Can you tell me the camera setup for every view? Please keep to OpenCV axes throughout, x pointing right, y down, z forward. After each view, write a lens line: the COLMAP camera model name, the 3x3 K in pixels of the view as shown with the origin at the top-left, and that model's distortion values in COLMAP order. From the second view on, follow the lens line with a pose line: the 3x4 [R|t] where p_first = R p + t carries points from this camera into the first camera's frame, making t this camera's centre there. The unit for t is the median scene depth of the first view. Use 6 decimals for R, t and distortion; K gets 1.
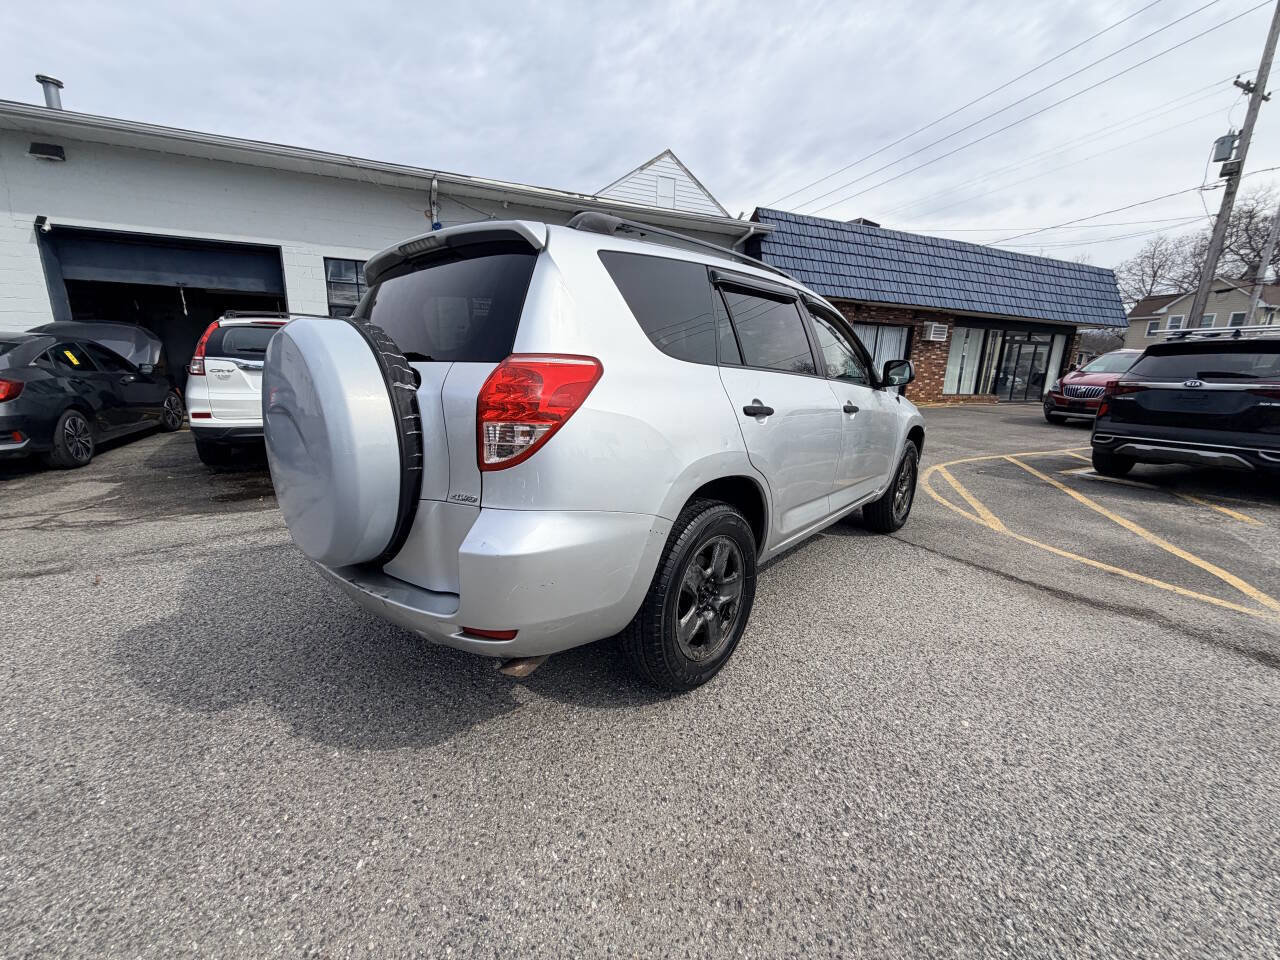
lens RADIAL K [[507.1, 0, 640.0], [0, 507.1, 480.0], [0, 0, 1]] dist [0.001266, -0.000371]
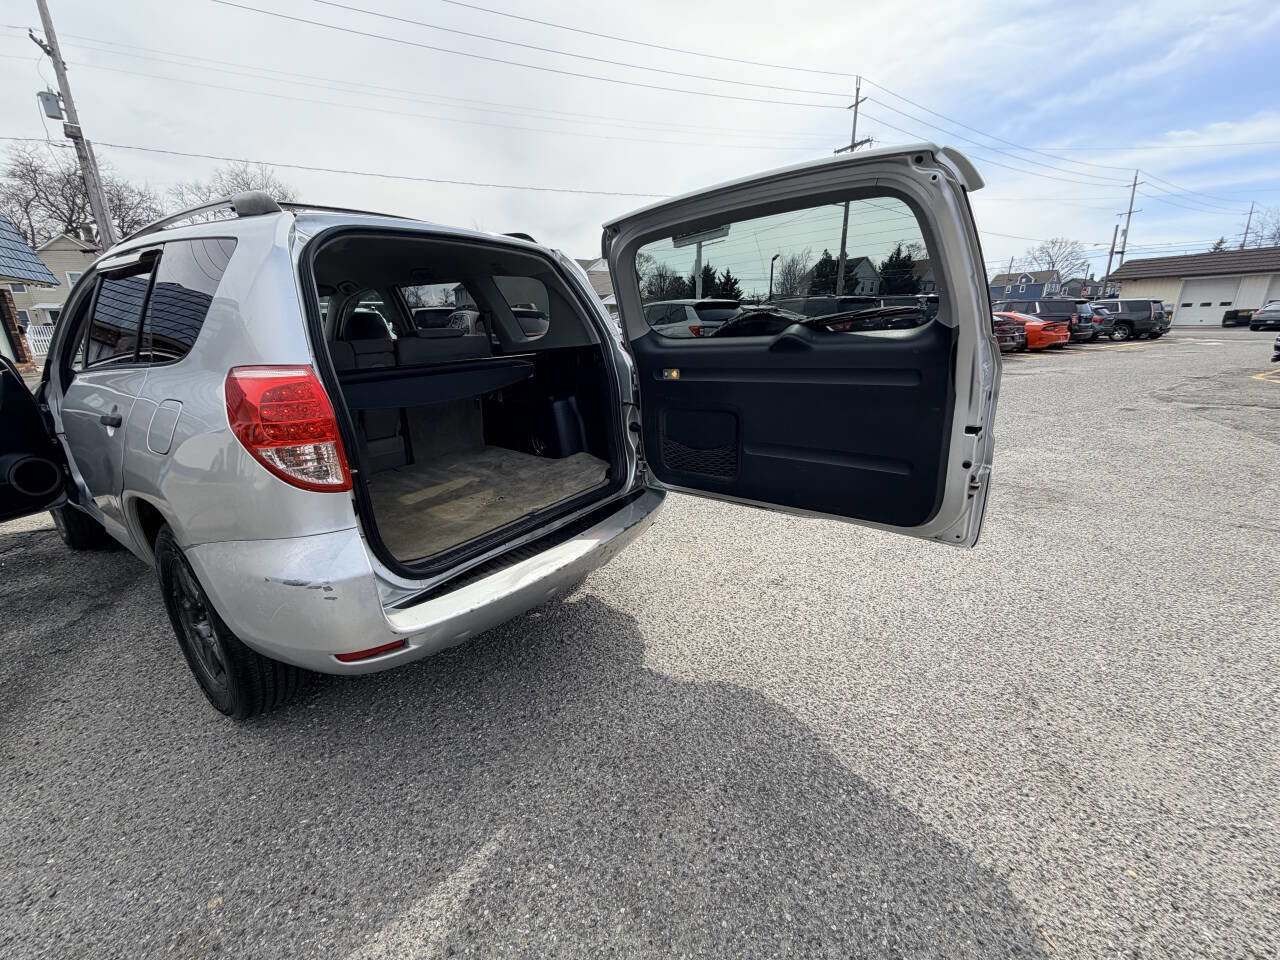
lens RADIAL K [[504.4, 0, 632.1], [0, 504.4, 459.3], [0, 0, 1]] dist [0.022317, 0.000059]
pose [[-0.079165, -0.274187, 0.958412, -0.459730], [0.238073, 0.928409, 0.285269, -0.081310], [-0.968016, 0.250755, -0.008221, 0.243081]]
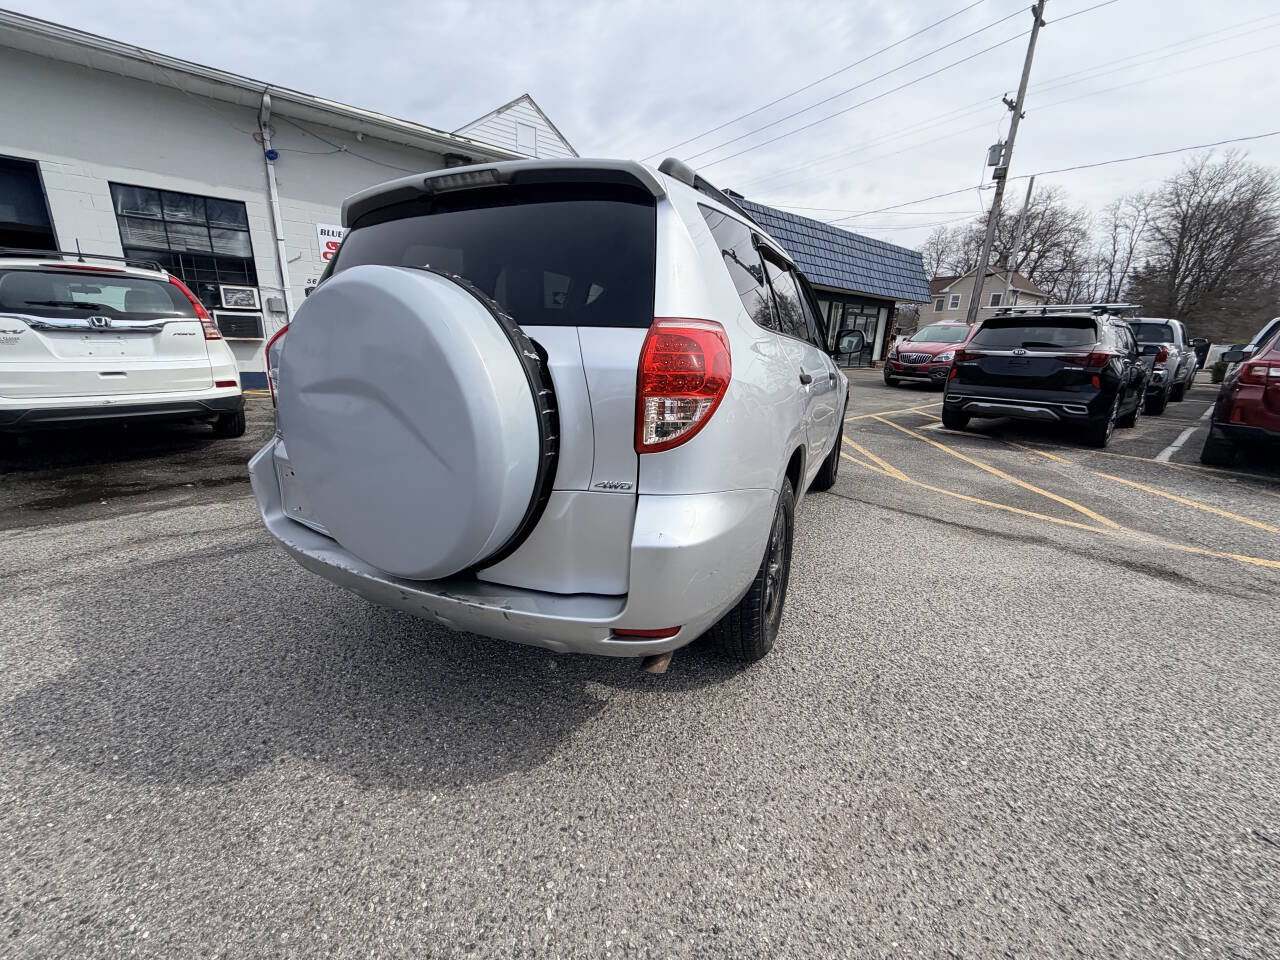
lens RADIAL K [[507.1, 0, 640.3], [0, 507.1, 481.5], [0, 0, 1]] dist [0.001322, -0.000342]
pose [[0.962882, -0.064539, 0.262092, -0.132467], [0.047054, 0.996261, 0.072460, -0.008235], [-0.265788, -0.057438, 0.962319, 0.037452]]
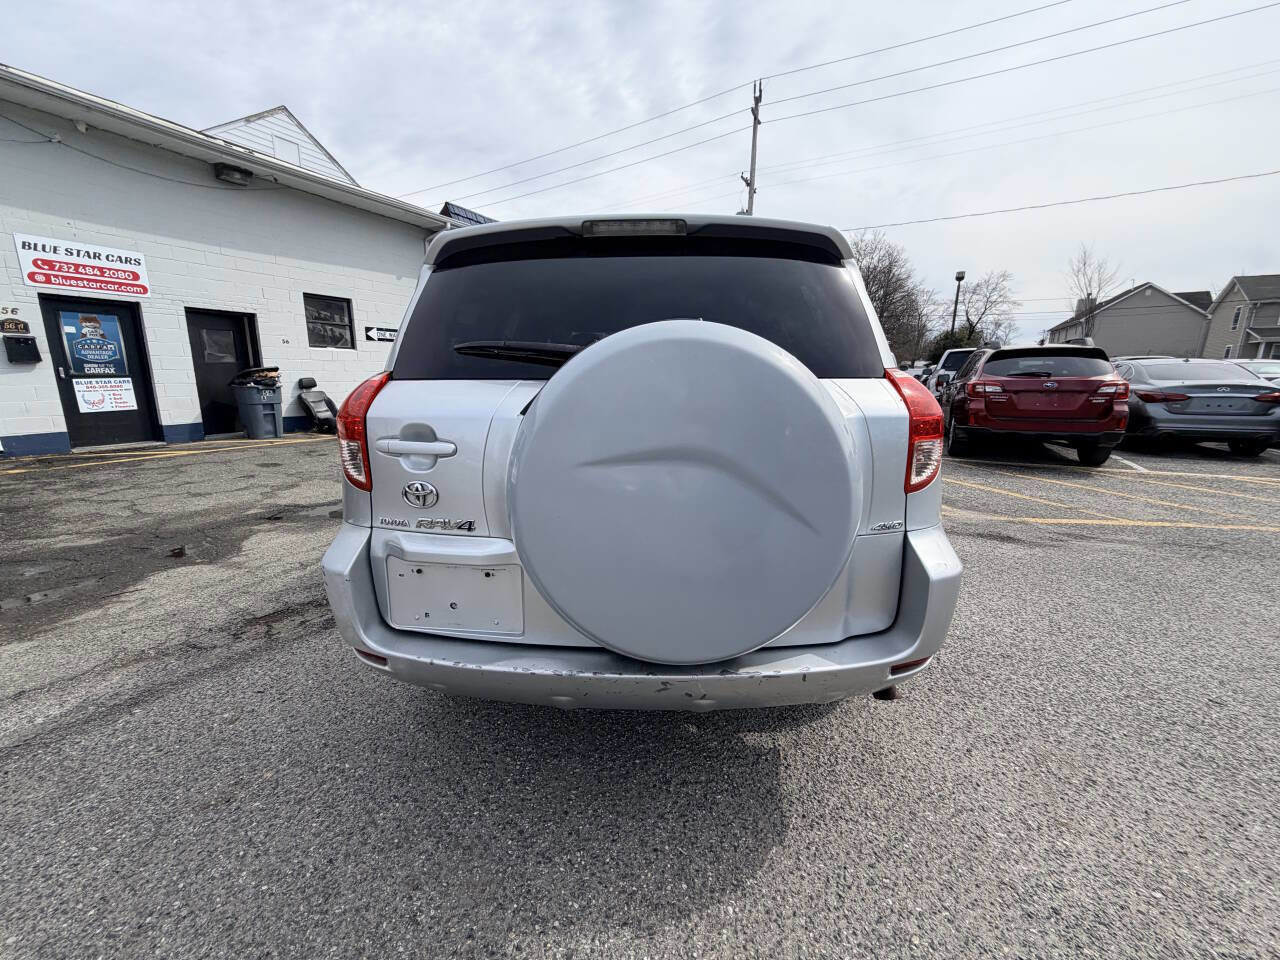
lens RADIAL K [[507.1, 0, 640.3], [0, 507.1, 481.5], [0, 0, 1]] dist [0.001322, -0.000342]
pose [[0.782563, -0.143440, 0.605822, -0.308477], [0.144362, 0.988382, 0.047540, -0.038180], [-0.605603, 0.050255, 0.794179, 0.133888]]
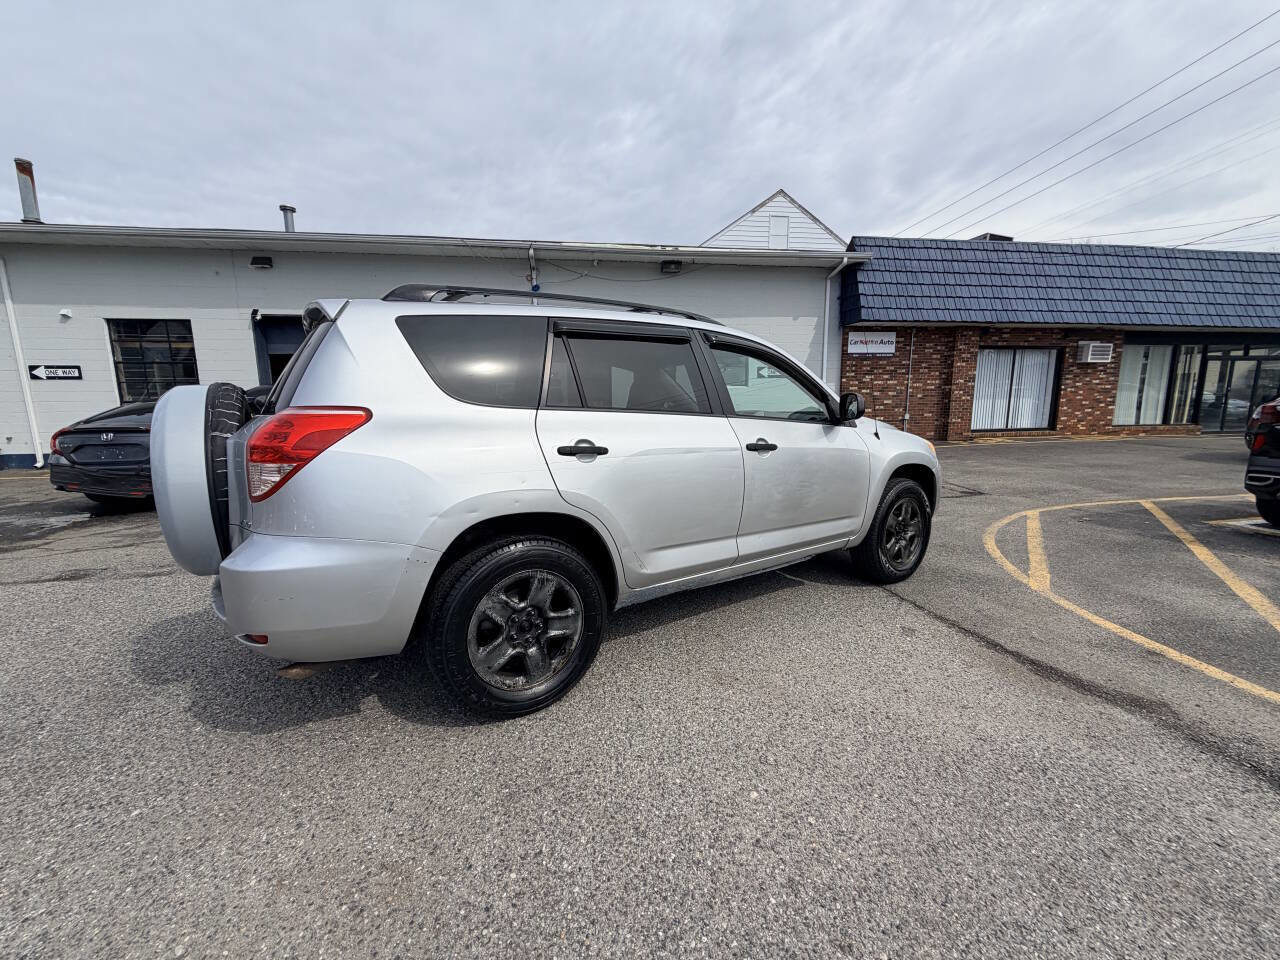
lens RADIAL K [[507.2, 0, 638.5], [0, 507.2, 480.8], [0, 0, 1]] dist [0.001340, 0.000106]
pose [[0.964237, 0.007485, -0.264934, 0.223147], [-0.026679, 0.997265, -0.068924, -0.002447], [0.263694, 0.073527, 0.961800, 0.013320]]
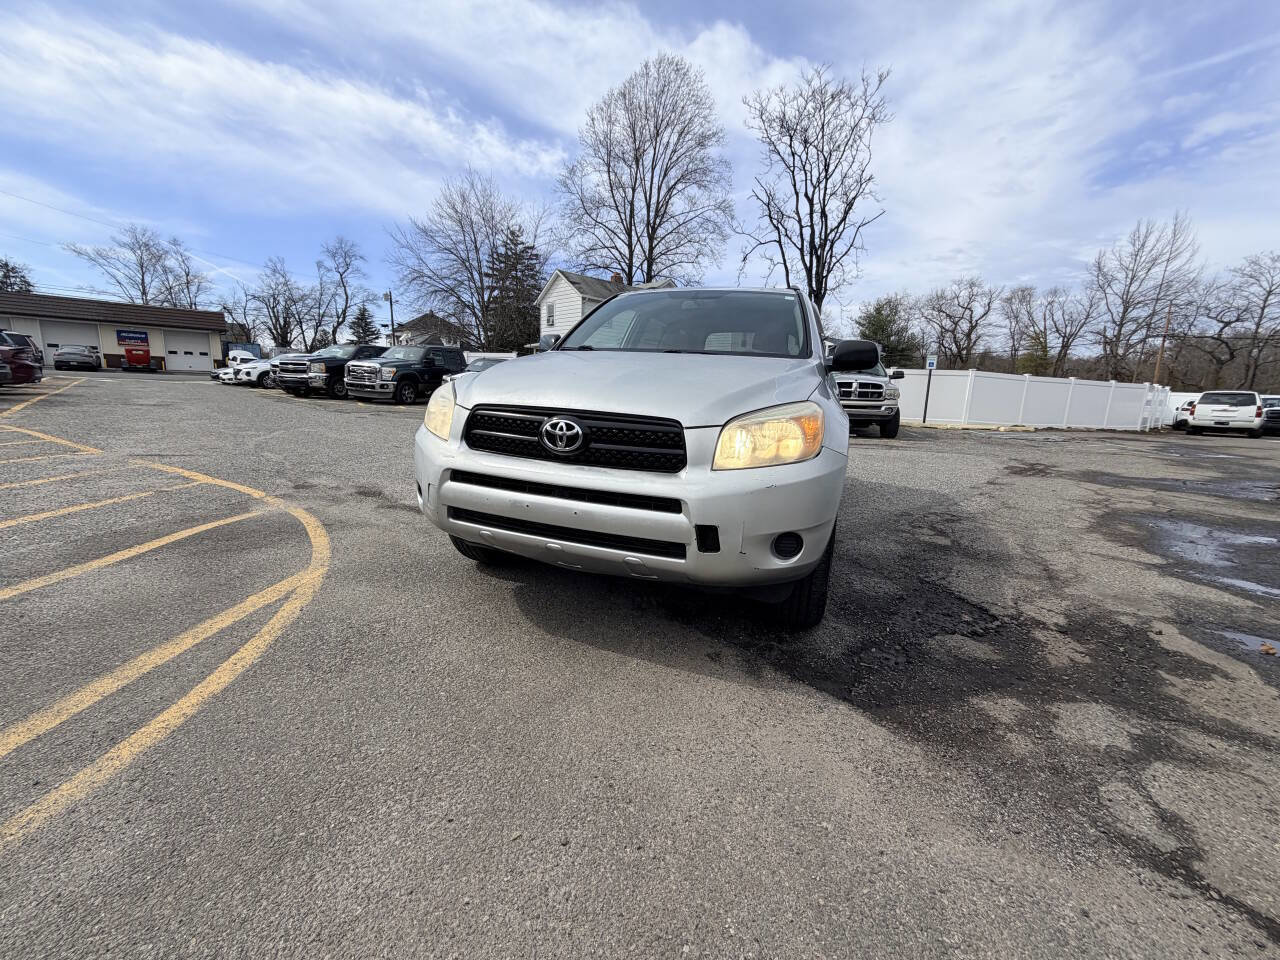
lens RADIAL K [[512.4, 0, 639.3], [0, 512.4, 474.5], [0, 0, 1]] dist [0.000845, -0.000051]
pose [[-0.934153, 0.001670, -0.356868, 0.422556], [-0.136224, 0.922600, 0.360904, -0.221971], [0.329849, 0.385754, -0.861623, 1.226538]]
